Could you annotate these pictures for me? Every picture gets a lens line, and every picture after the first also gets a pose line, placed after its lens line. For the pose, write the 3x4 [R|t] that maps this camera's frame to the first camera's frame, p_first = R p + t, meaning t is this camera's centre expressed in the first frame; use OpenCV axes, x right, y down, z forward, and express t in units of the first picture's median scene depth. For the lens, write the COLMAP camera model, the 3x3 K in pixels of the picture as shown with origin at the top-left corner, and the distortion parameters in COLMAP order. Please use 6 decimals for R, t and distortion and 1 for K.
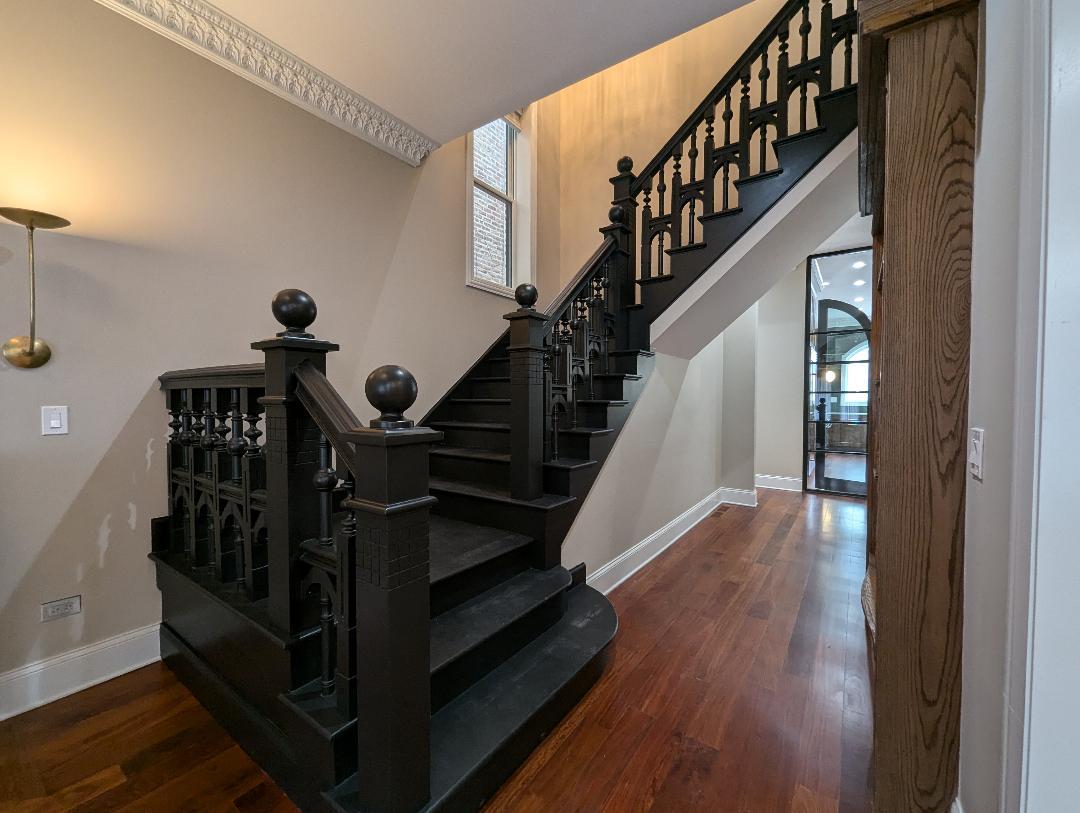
lens RADIAL K [[448.1, 0, 540.5], [0, 448.1, 411.1], [0, 0, 1]] dist [0.000857, -0.000270]
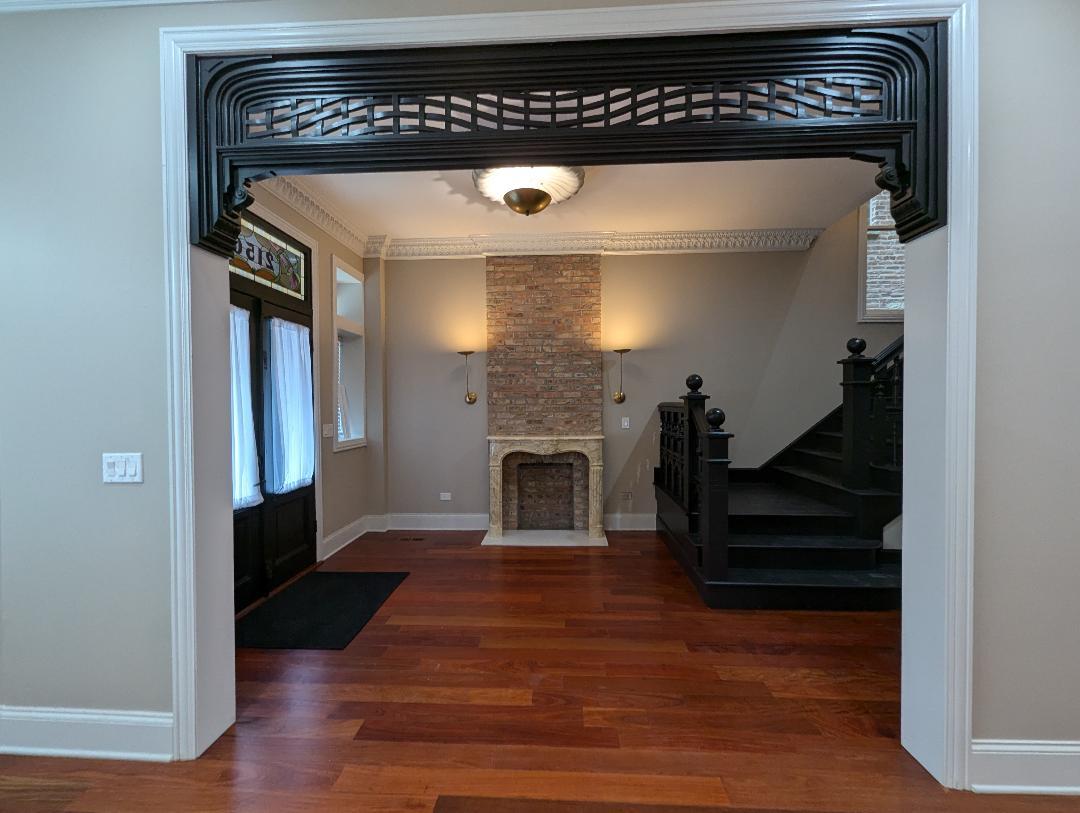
lens RADIAL K [[448.1, 0, 540.5], [0, 448.1, 411.1], [0, 0, 1]] dist [0.000857, -0.000270]
pose [[0.532011, 0.013088, -0.846636, 0.776390], [-0.020330, 0.999790, 0.002680, -0.040949], [0.846493, 0.015786, 0.532165, -0.731402]]
